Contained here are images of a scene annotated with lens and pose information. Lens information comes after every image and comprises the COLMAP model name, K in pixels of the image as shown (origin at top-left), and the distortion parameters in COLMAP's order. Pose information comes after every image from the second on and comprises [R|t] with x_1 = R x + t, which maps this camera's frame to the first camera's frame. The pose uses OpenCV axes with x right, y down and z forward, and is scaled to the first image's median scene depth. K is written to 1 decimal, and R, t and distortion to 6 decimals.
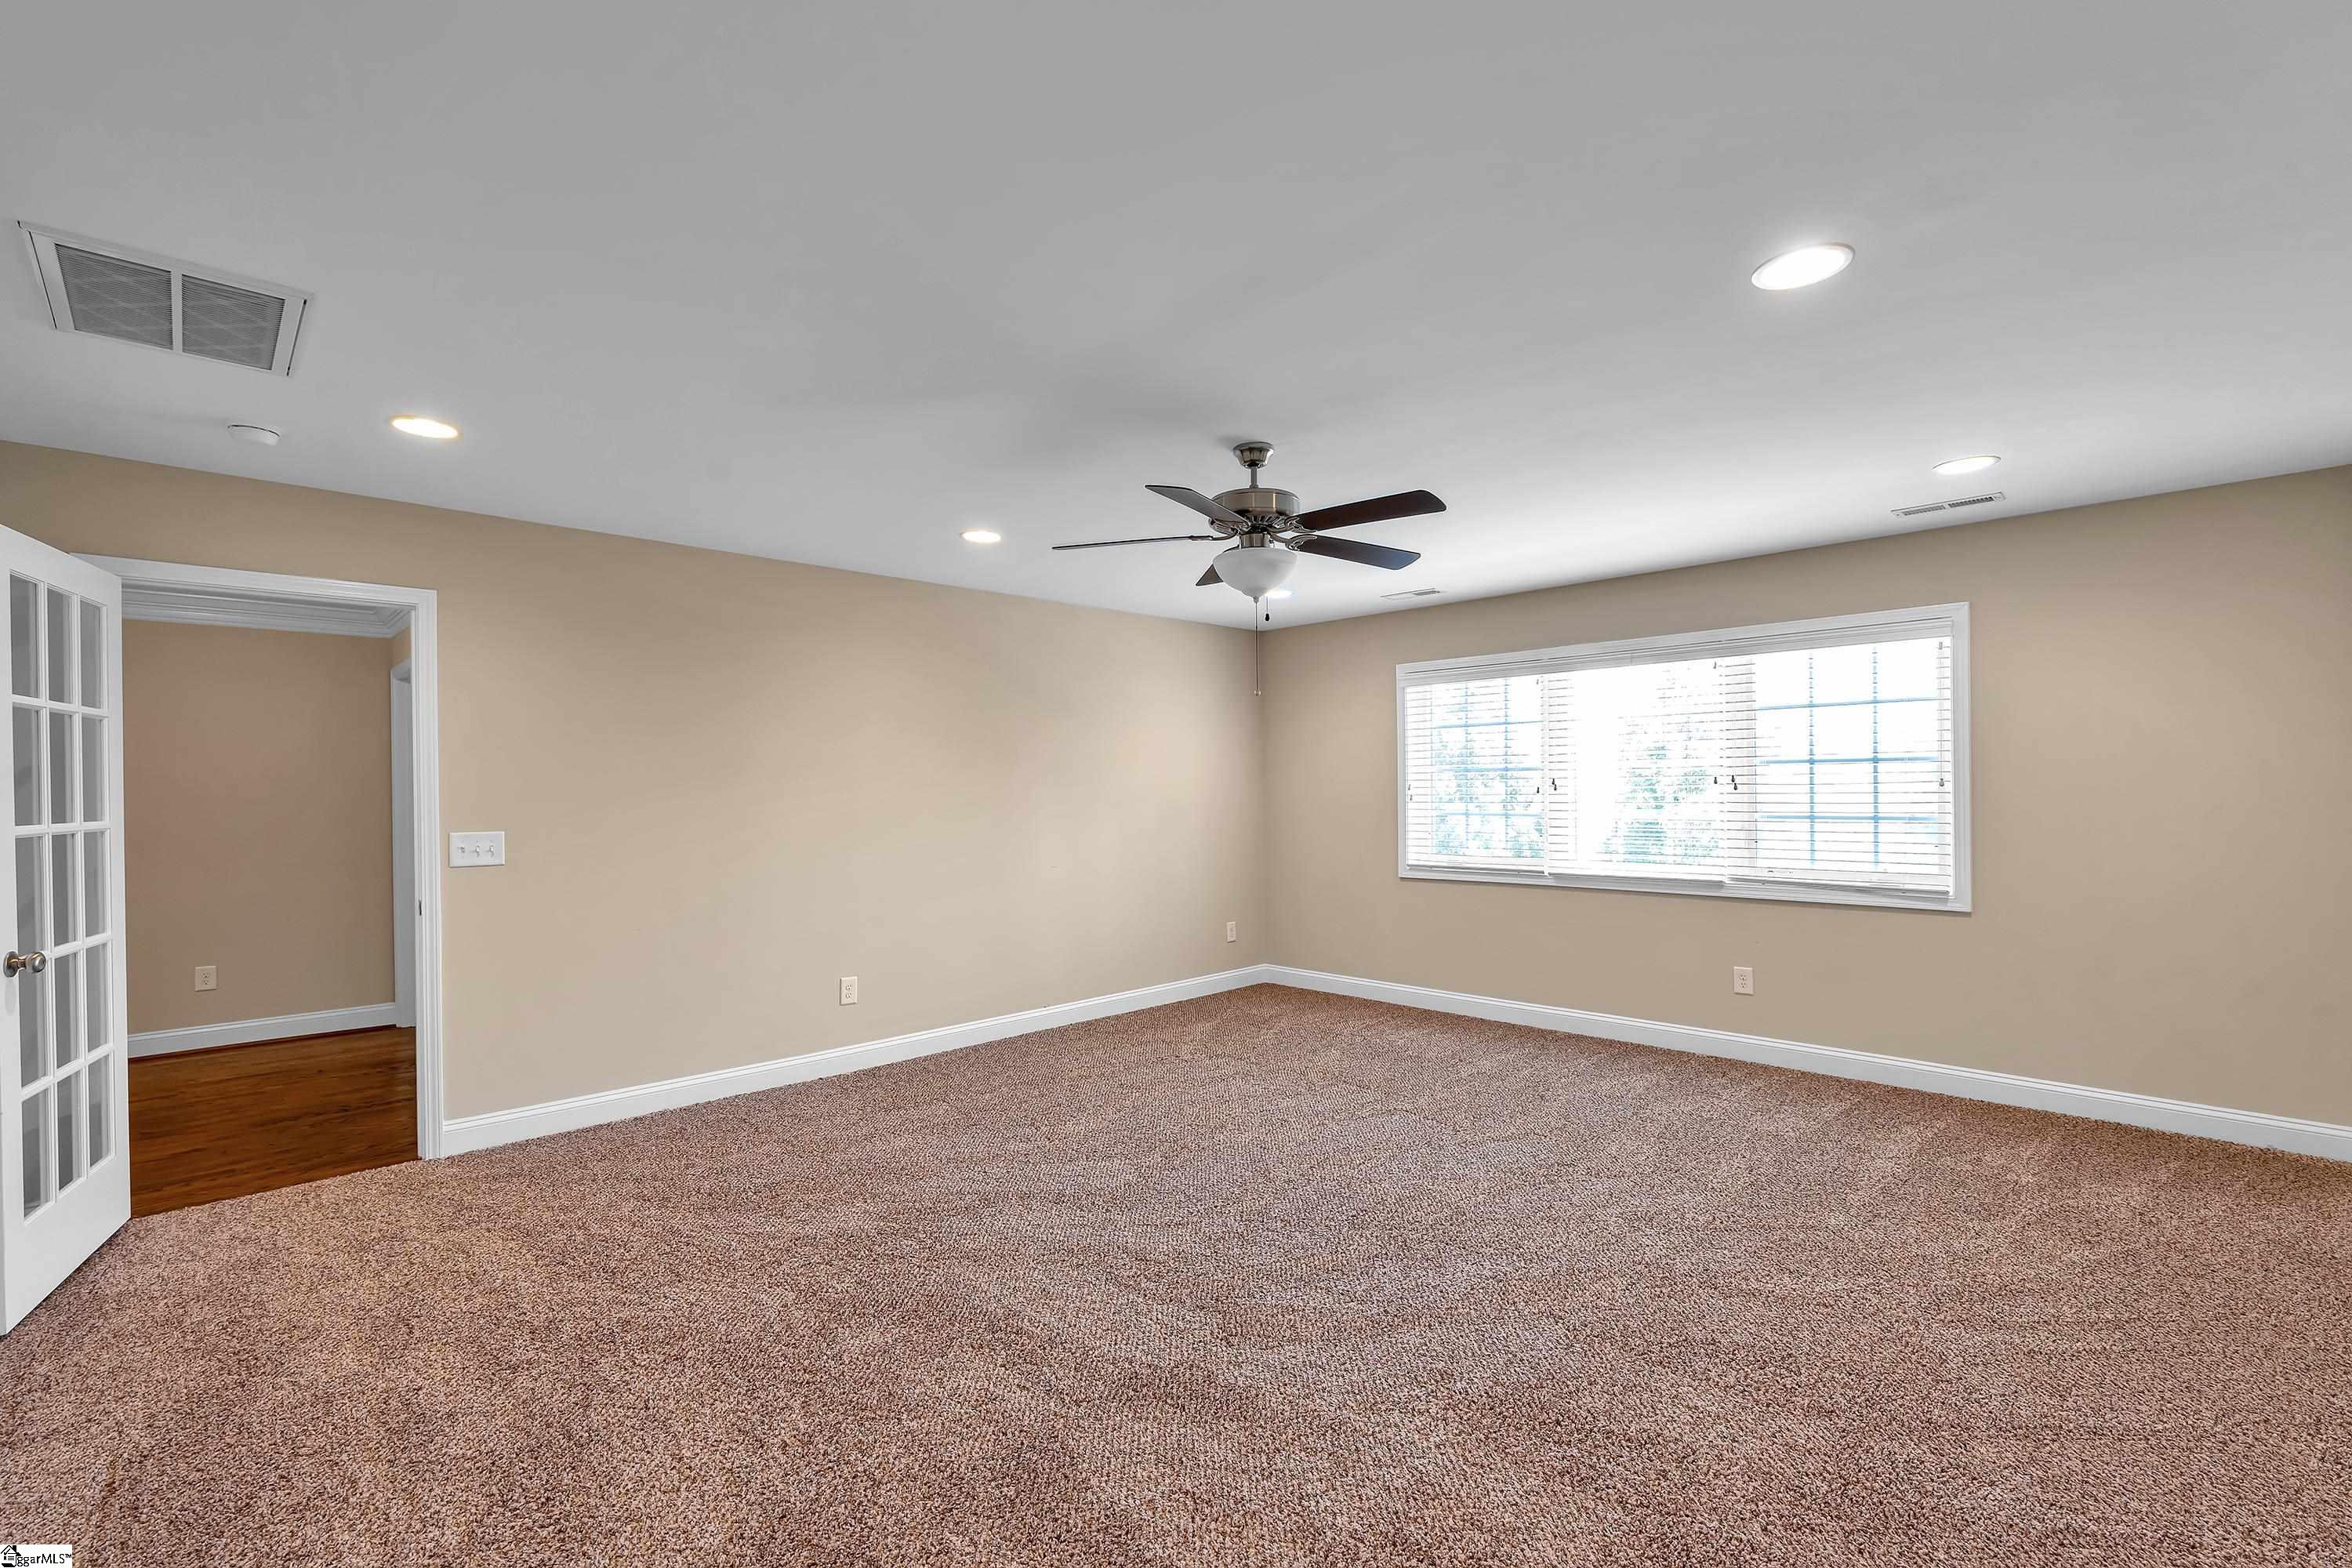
lens RADIAL K [[1025.5, 0, 1177.0], [0, 1025.5, 783.2], [0, 0, 1]] dist [-0.015410, -0.000193]
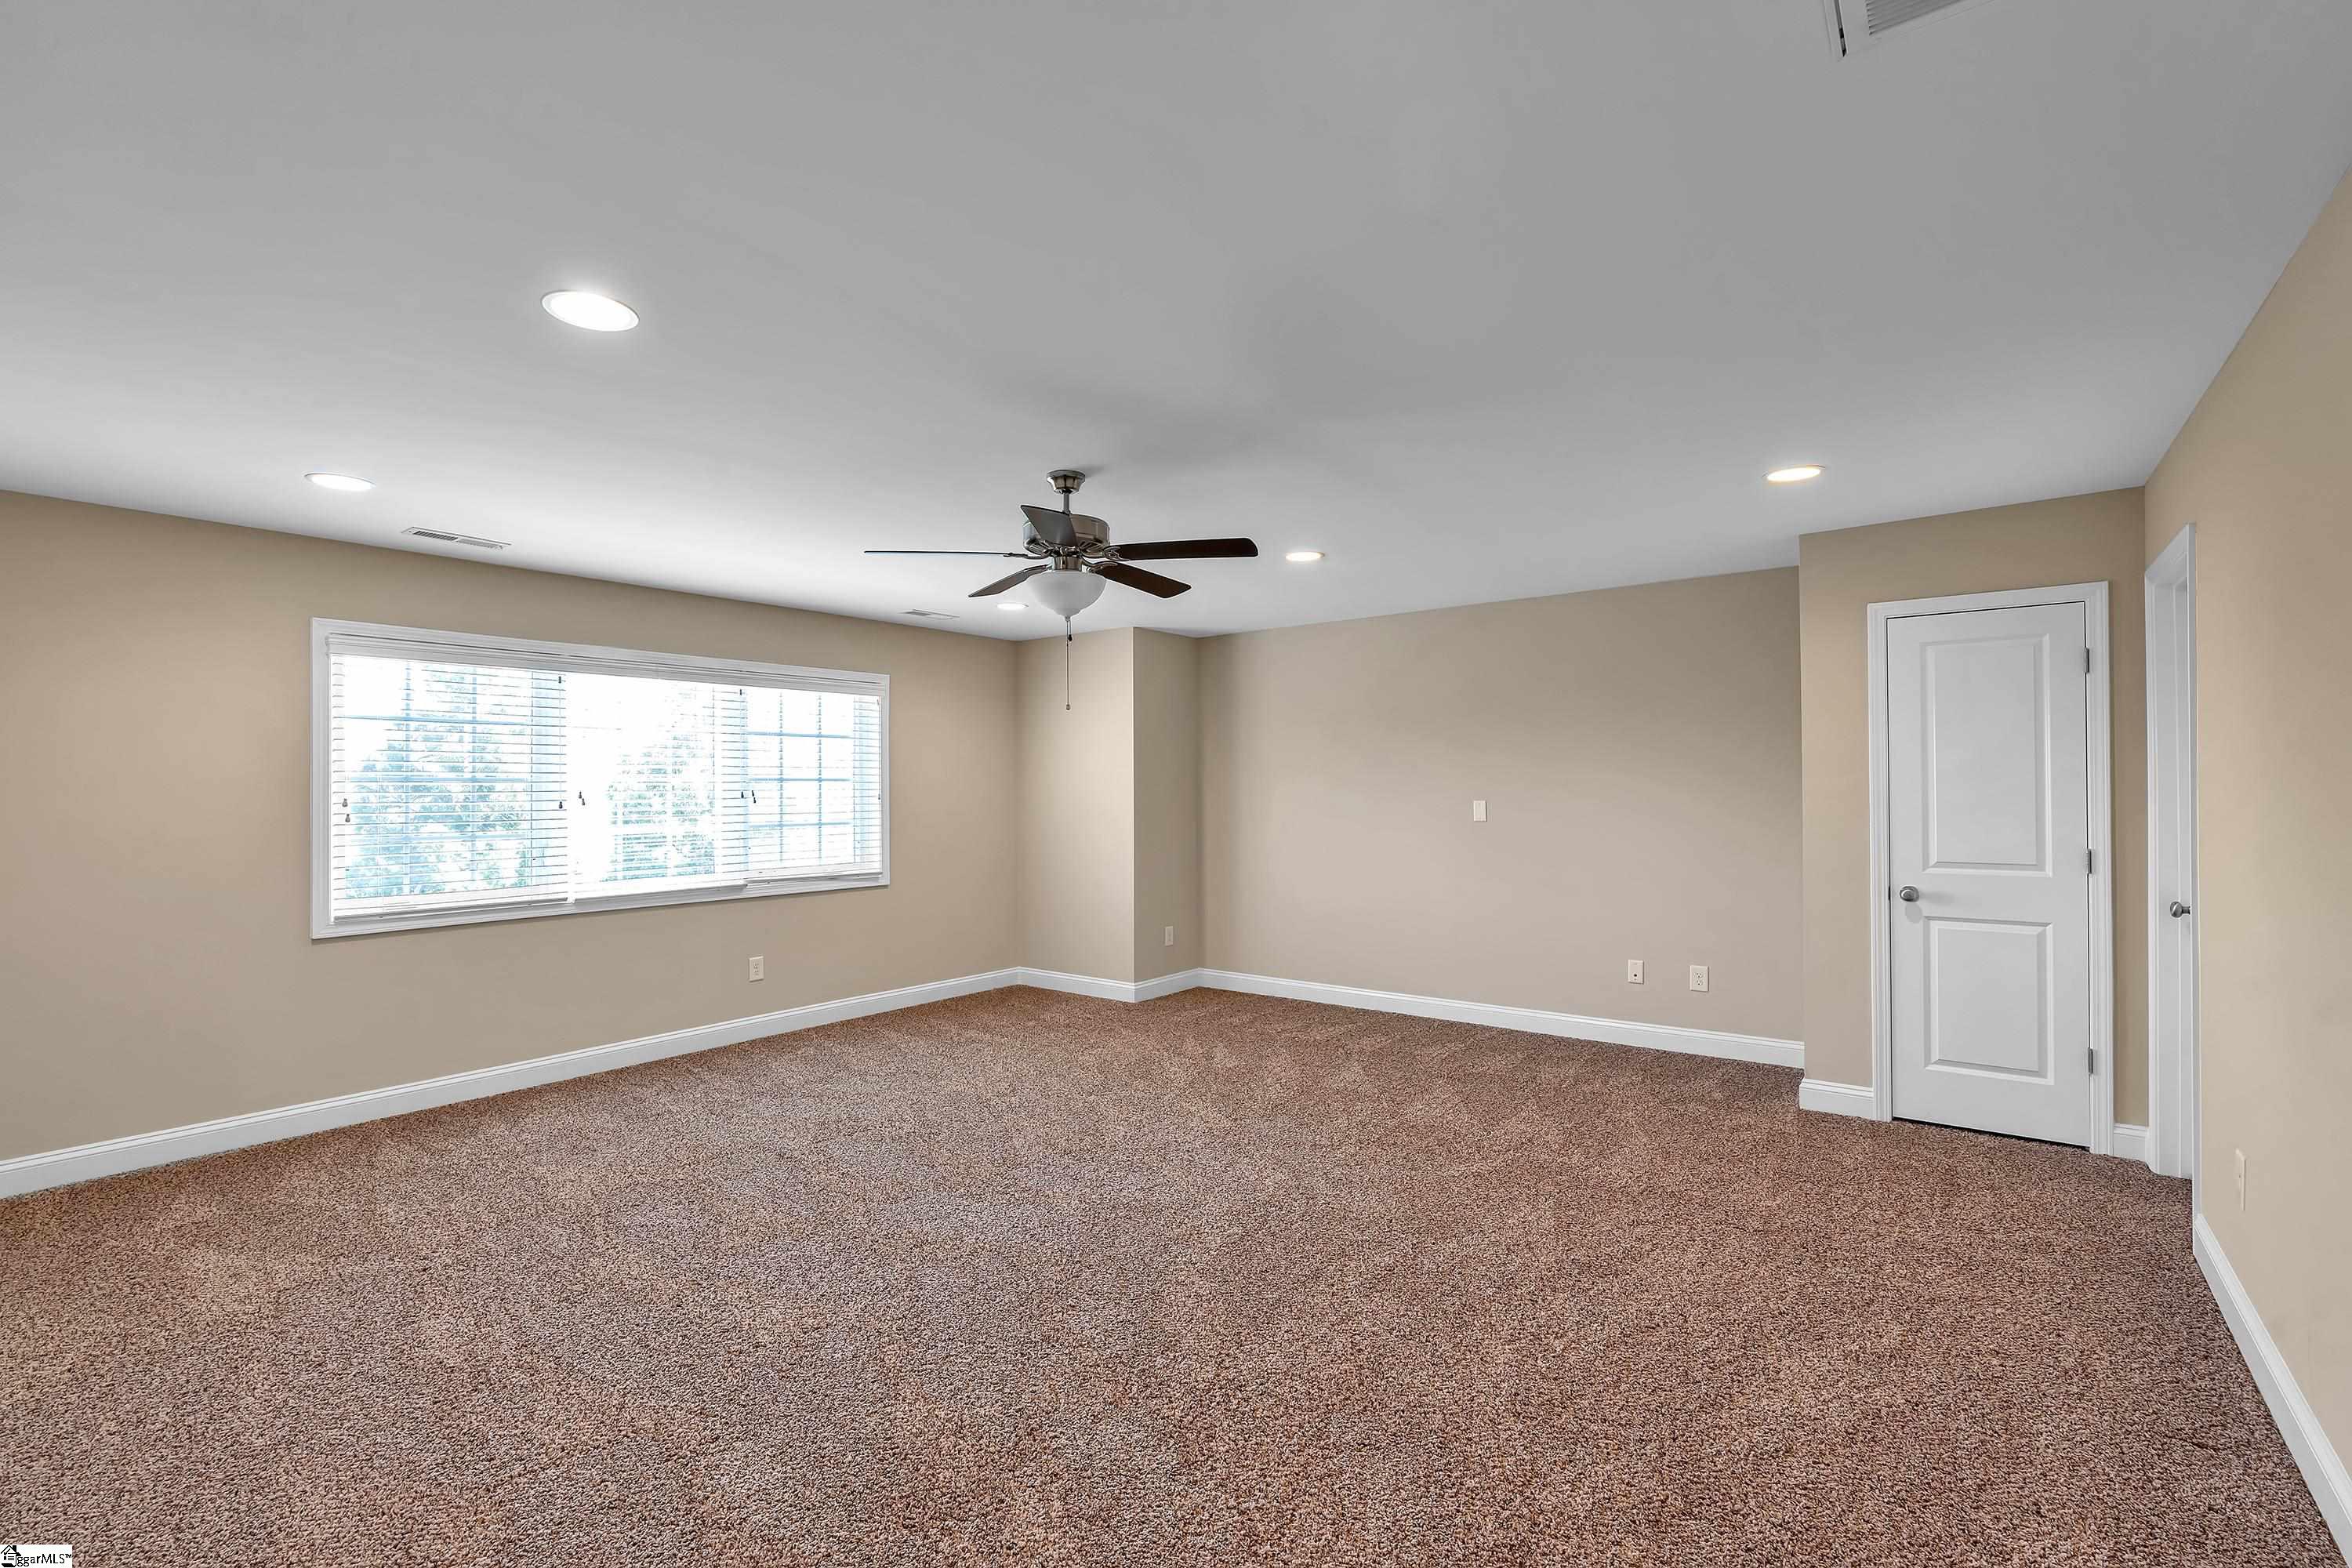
lens RADIAL K [[1025.5, 0, 1196.6], [0, 1025.5, 791.1], [0, 0, 1]] dist [-0.015410, -0.000193]
pose [[-0.164636, 0.009908, 0.986305, -0.658710], [0.004720, 0.999946, -0.009258, 0.006026], [-0.986343, 0.003131, -0.164673, 0.693930]]
